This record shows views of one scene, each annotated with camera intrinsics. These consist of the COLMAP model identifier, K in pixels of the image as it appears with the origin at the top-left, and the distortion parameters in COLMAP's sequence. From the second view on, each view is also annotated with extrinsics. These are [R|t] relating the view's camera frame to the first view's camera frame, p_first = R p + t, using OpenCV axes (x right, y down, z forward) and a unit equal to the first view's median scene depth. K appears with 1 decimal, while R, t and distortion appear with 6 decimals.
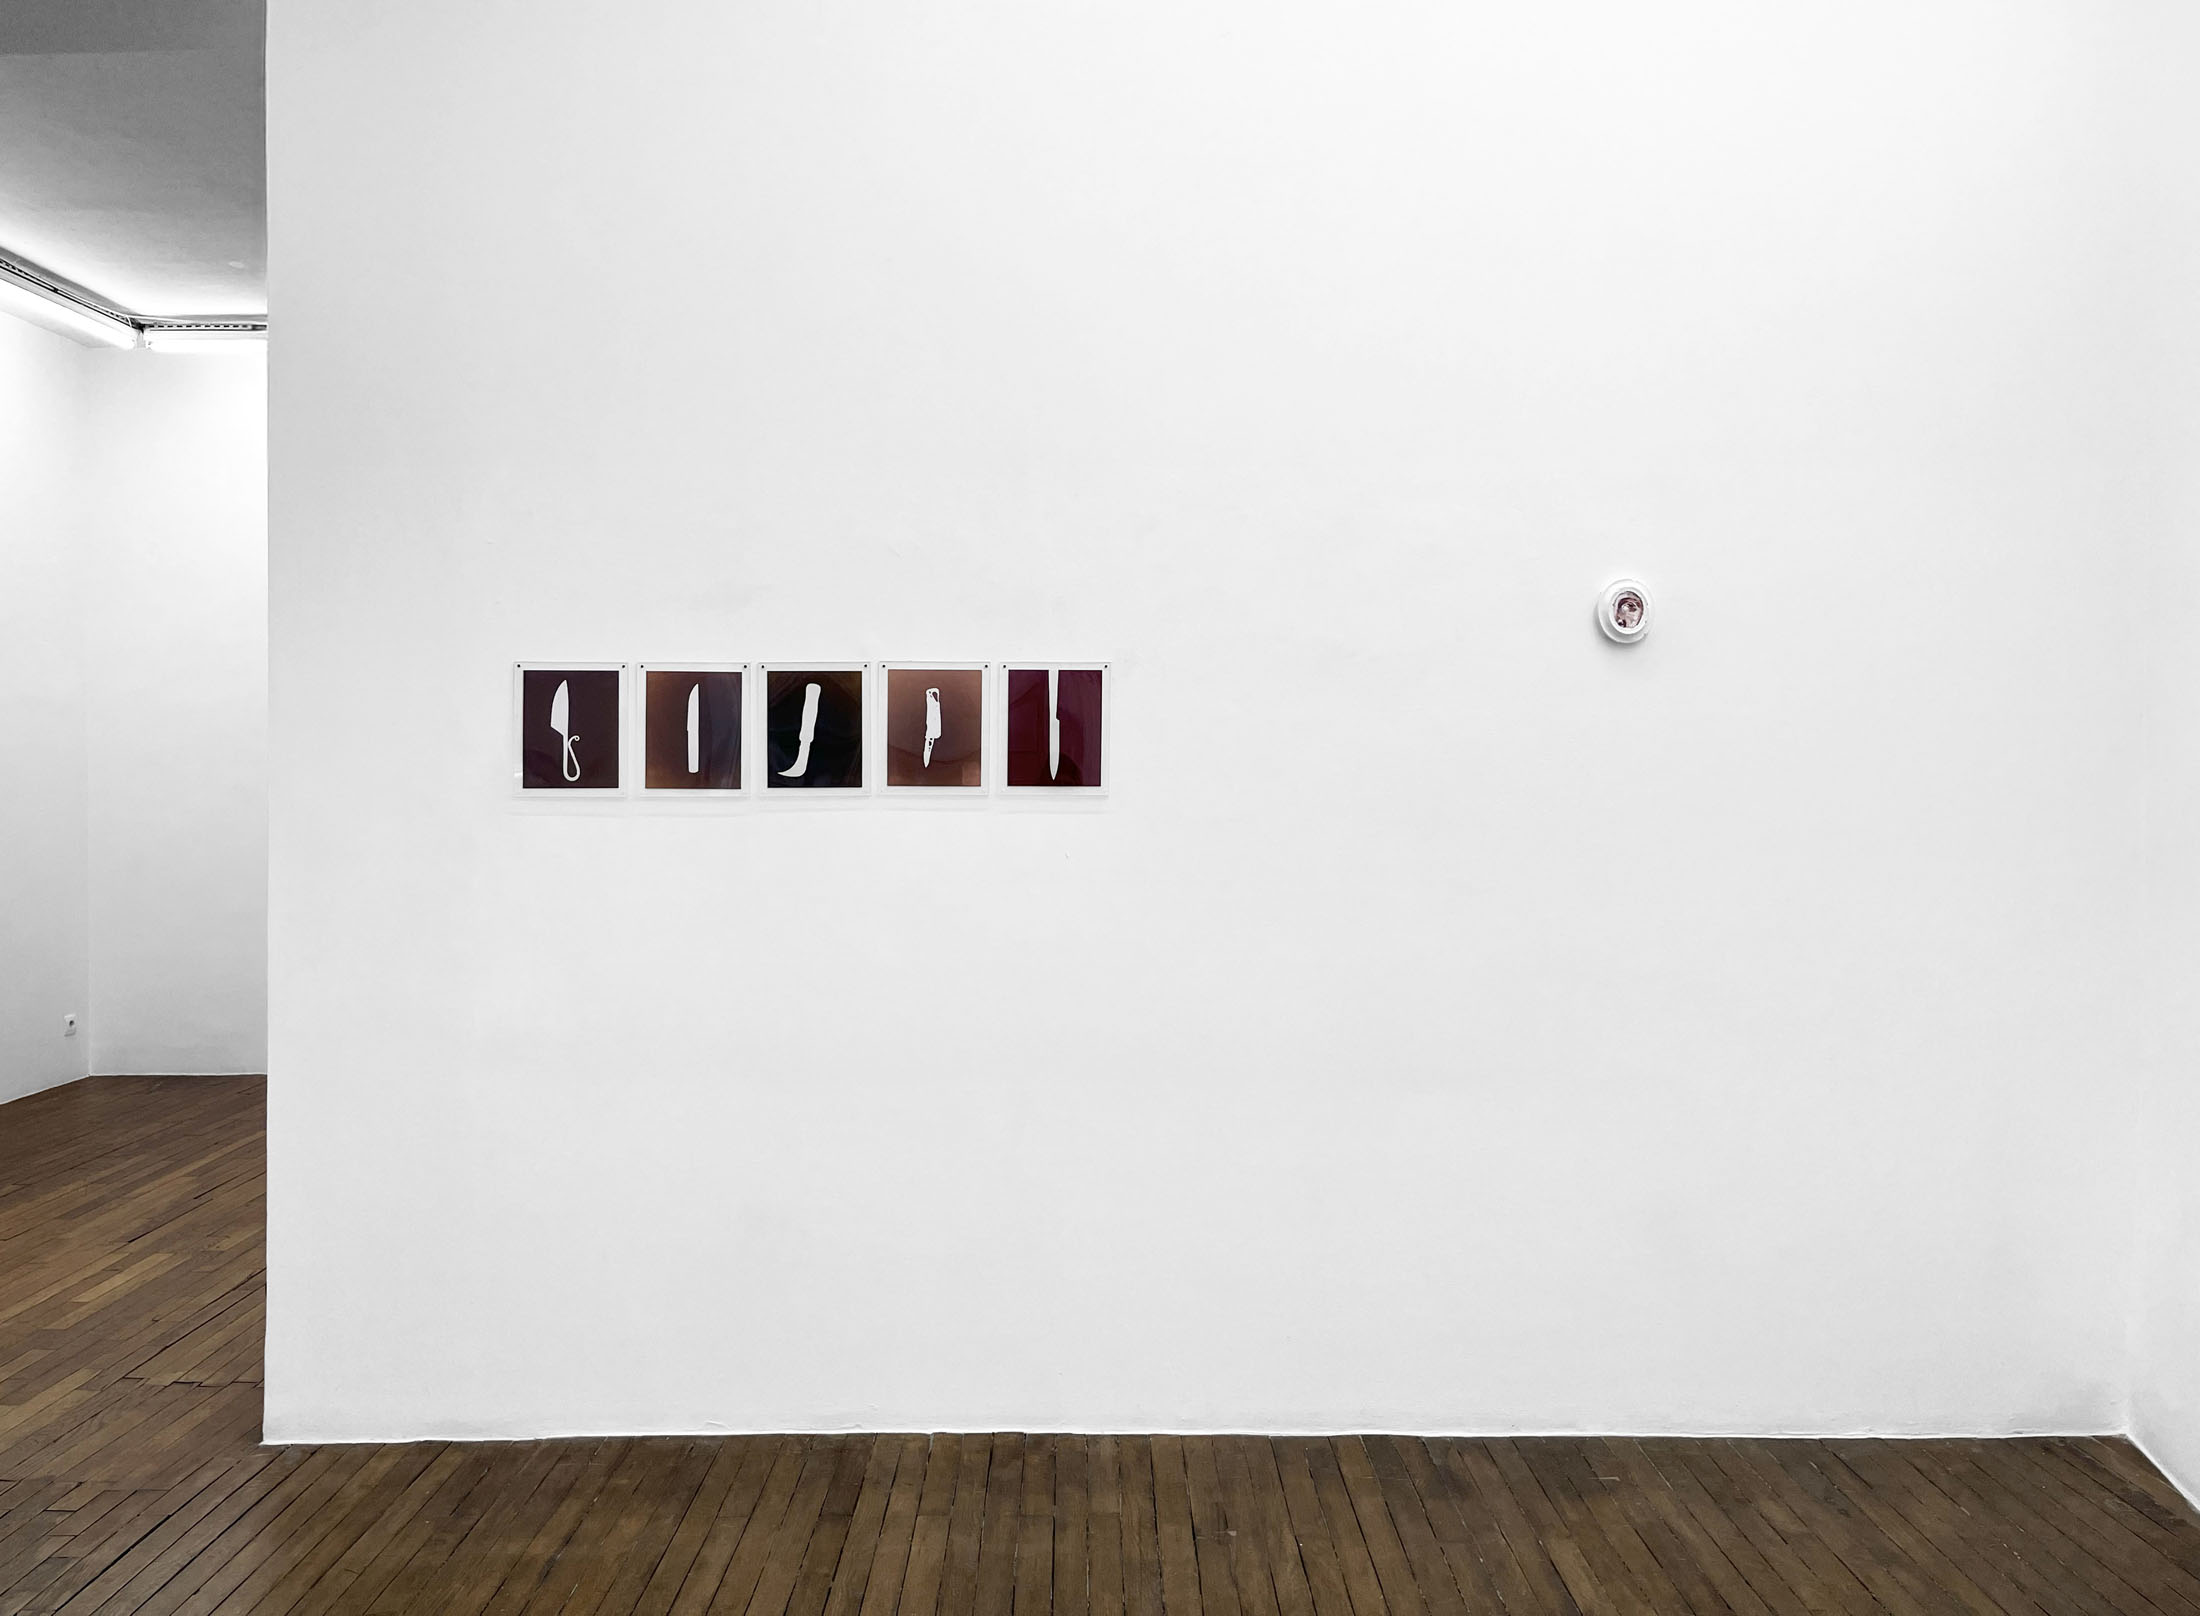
lens RADIAL K [[1682.3, 0, 1128.2], [0, 1682.3, 773.0], [0, 0, 1]] dist [0.034745, -0.025875]
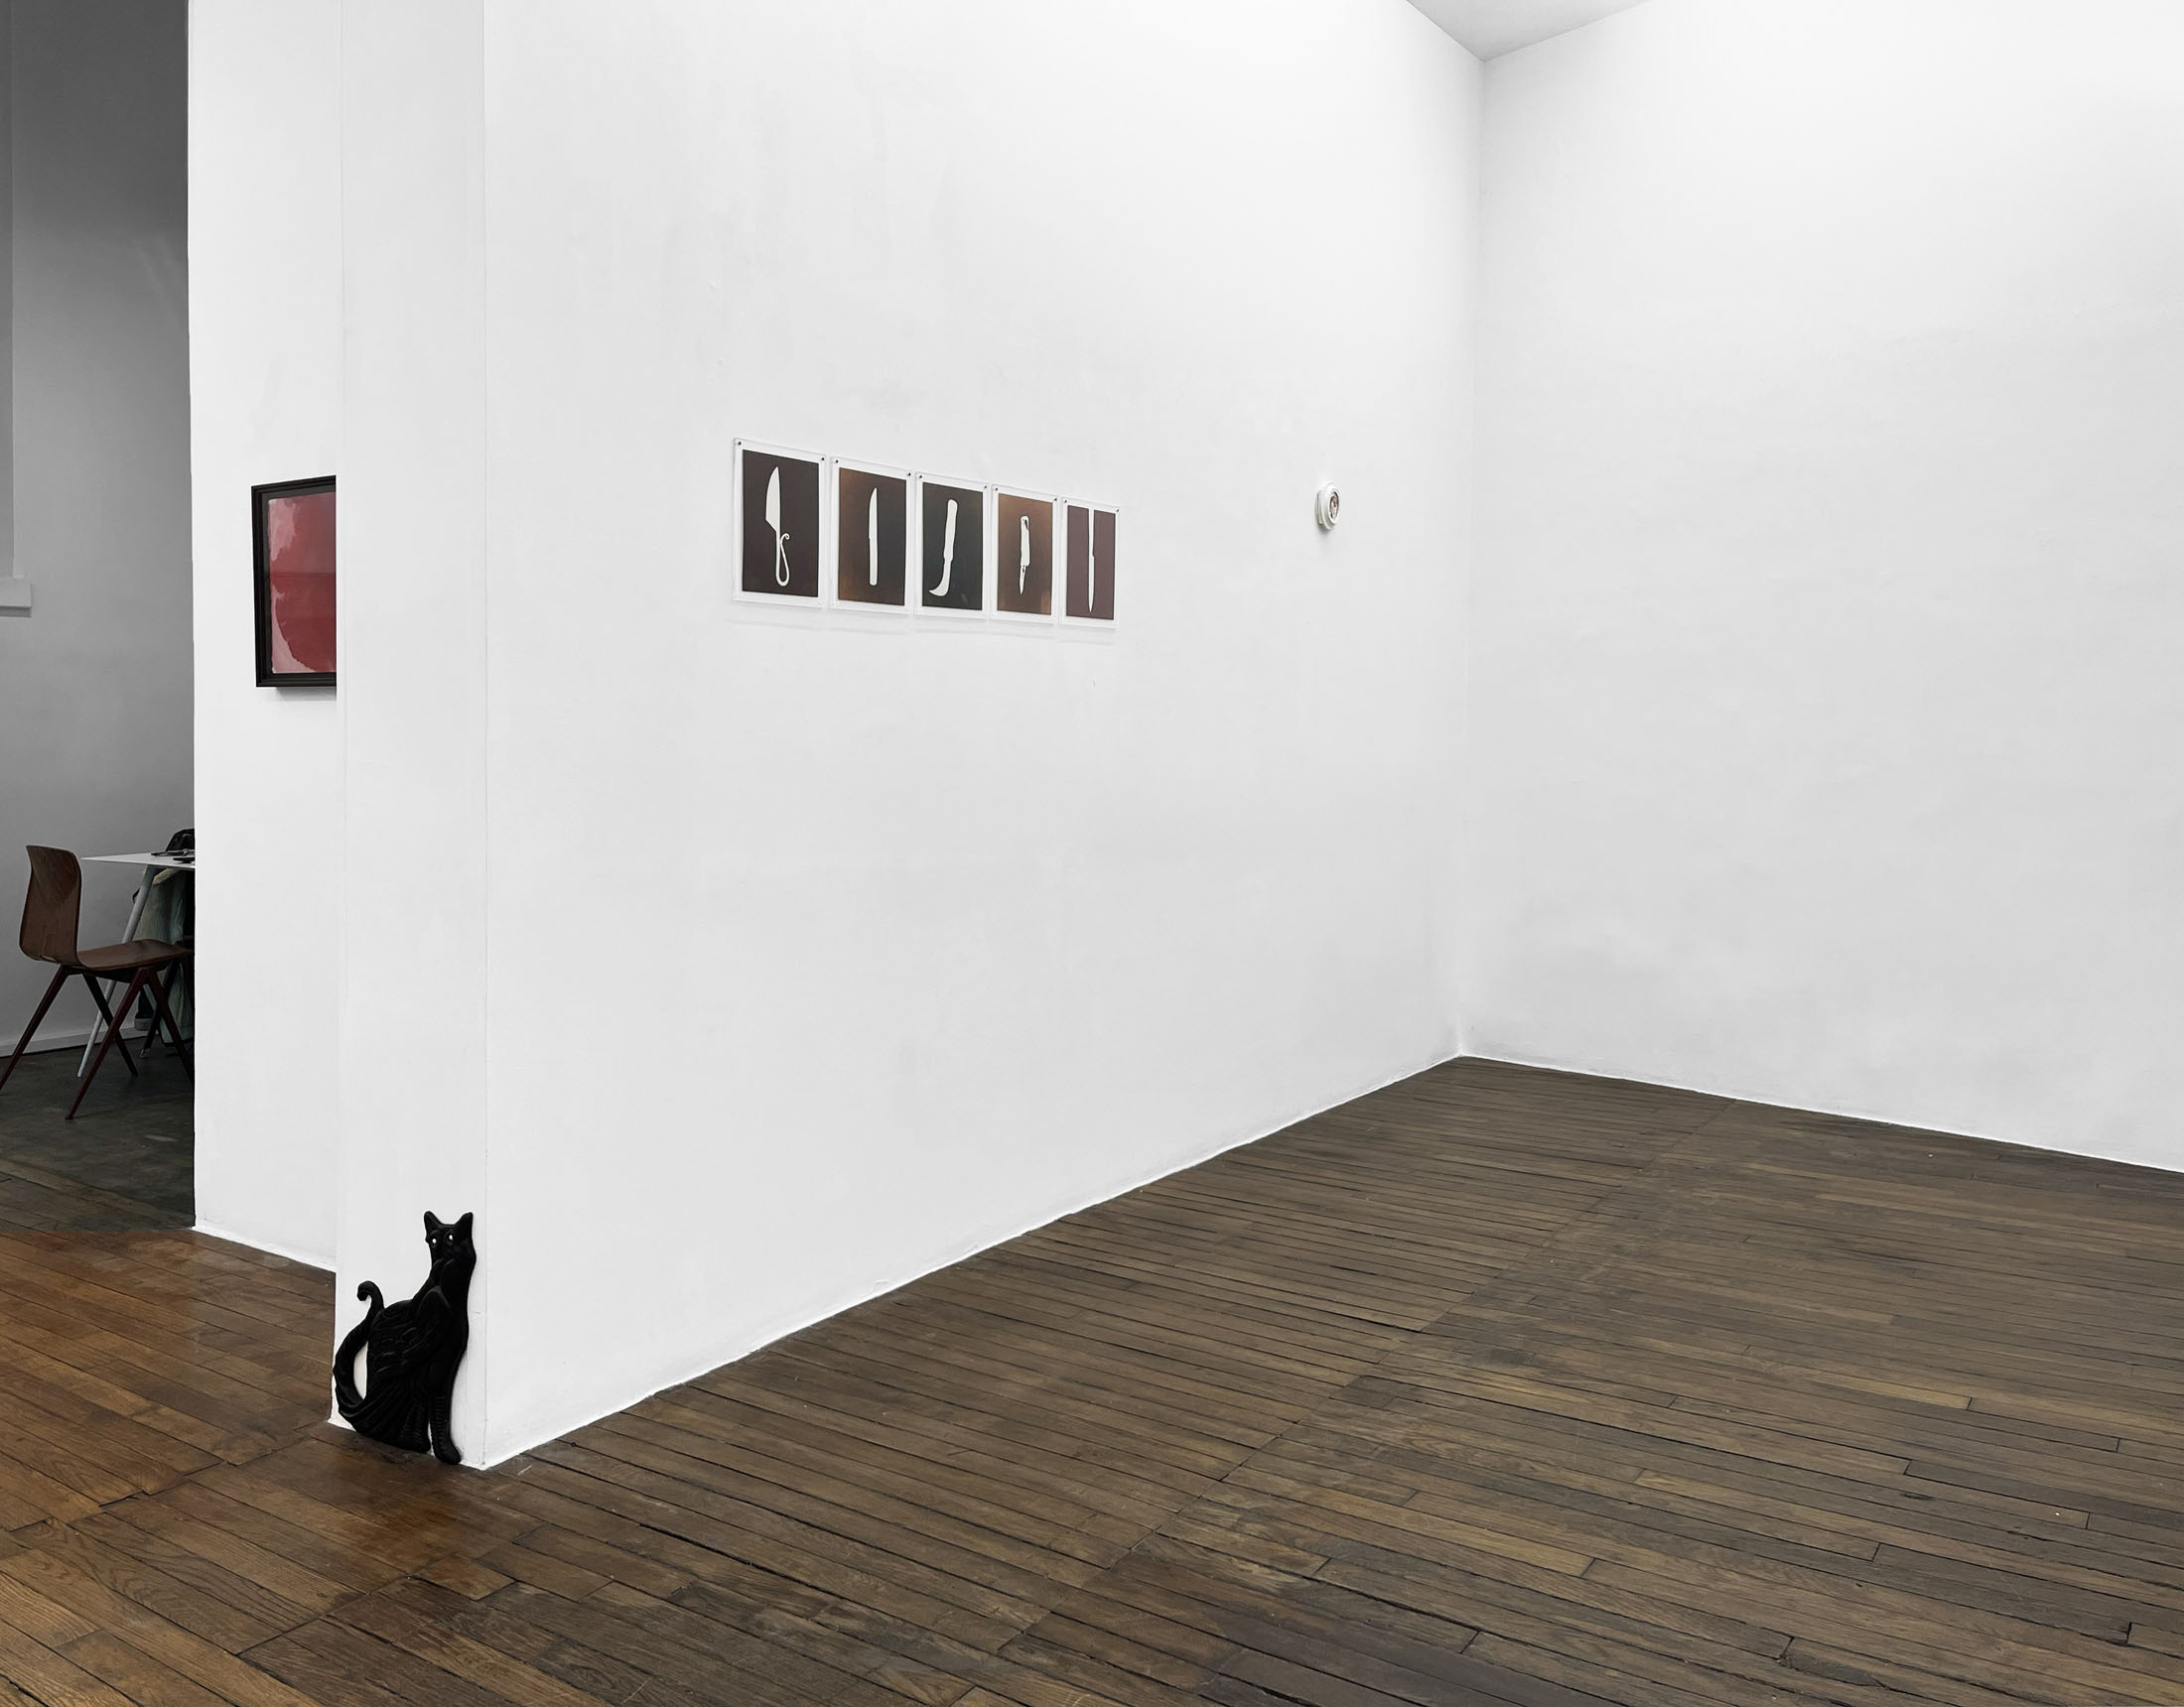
lens RADIAL K [[1732.7, 0, 1061.6], [0, 1732.7, 779.9], [0, 0, 1]] dist [0.058097, -0.061421]
pose [[0.575081, -0.030901, 0.817513, -0.978268], [0.012218, 0.999499, 0.029185, 0.080074], [-0.818005, -0.006795, 0.575170, 0.369760]]
